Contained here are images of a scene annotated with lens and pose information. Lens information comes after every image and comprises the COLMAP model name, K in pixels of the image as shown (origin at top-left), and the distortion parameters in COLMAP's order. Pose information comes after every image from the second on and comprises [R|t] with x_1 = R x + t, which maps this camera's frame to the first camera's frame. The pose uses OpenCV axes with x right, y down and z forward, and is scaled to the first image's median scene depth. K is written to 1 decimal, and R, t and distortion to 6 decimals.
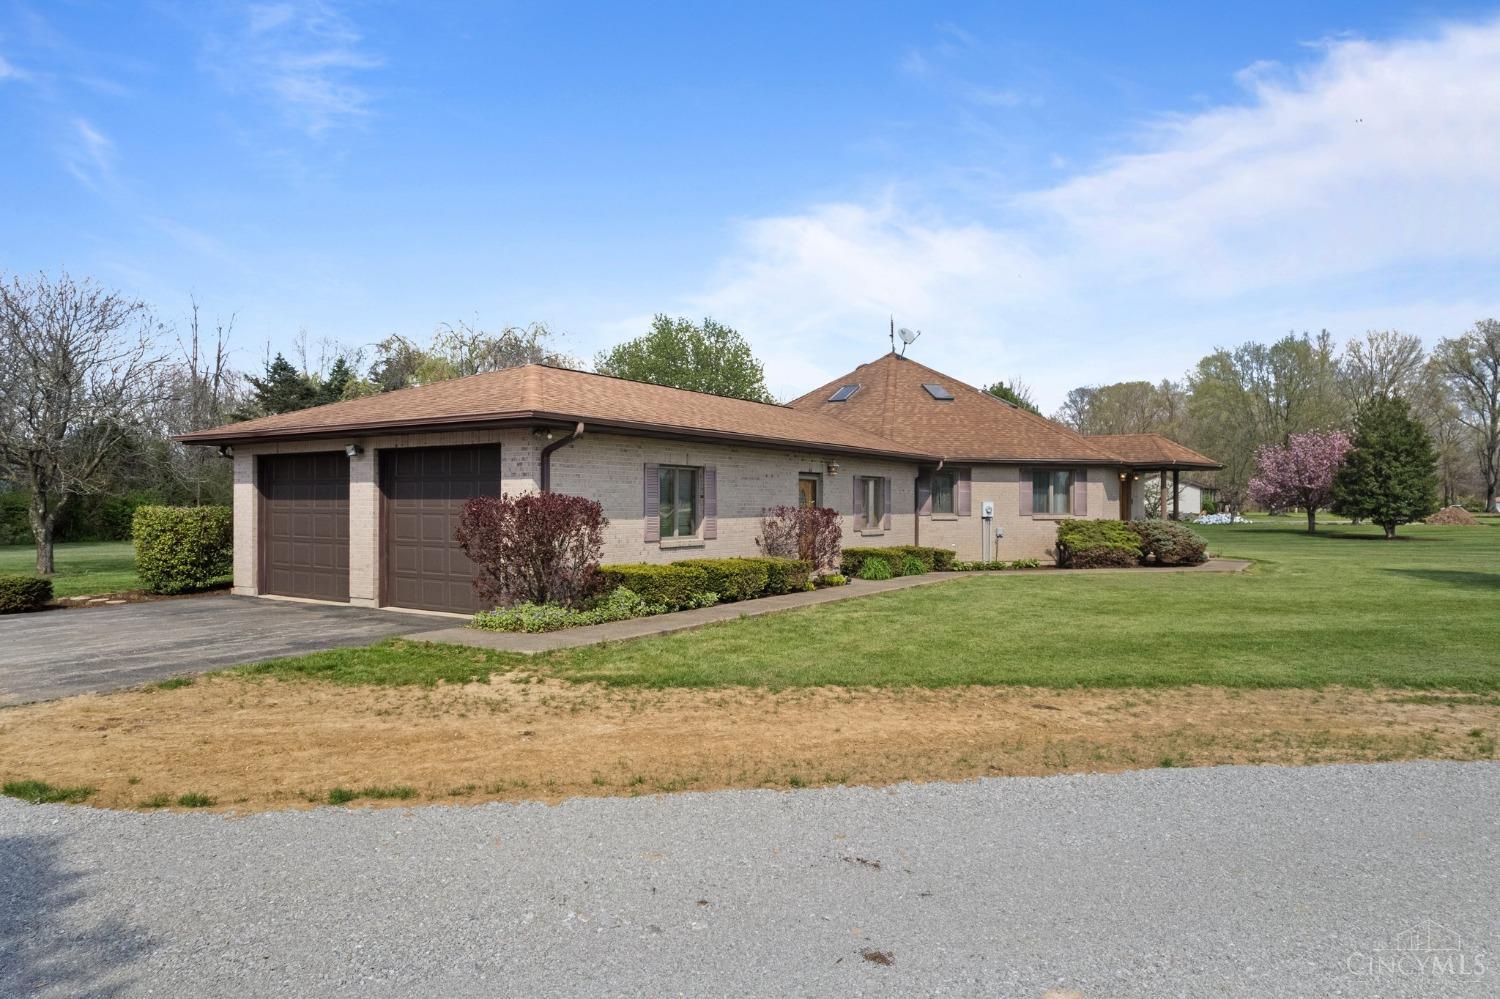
lens RADIAL K [[979.9, 0, 740.7], [0, 979.9, 502.1], [0, 0, 1]] dist [-0.042719, 0.002025]
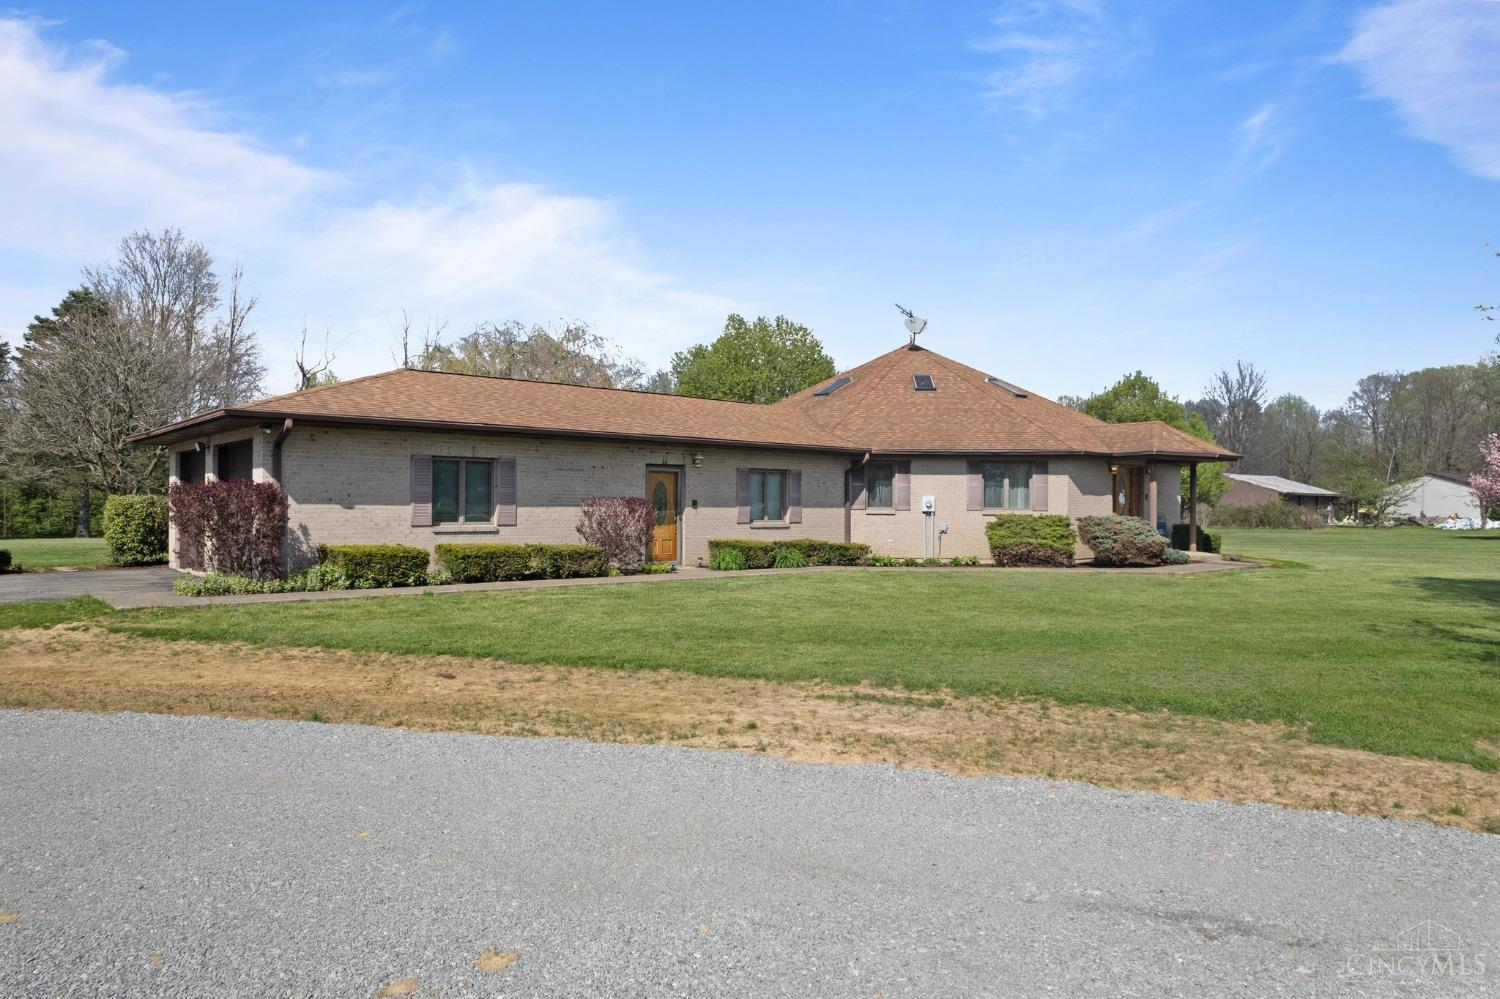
lens RADIAL K [[979.9, 0, 740.7], [0, 979.9, 502.1], [0, 0, 1]] dist [-0.042719, 0.002025]
pose [[0.958003, 0.003478, -0.286739, 0.358560], [-0.004213, 0.999989, -0.001948, 0.008869], [0.286729, 0.003074, 0.958007, 0.032922]]
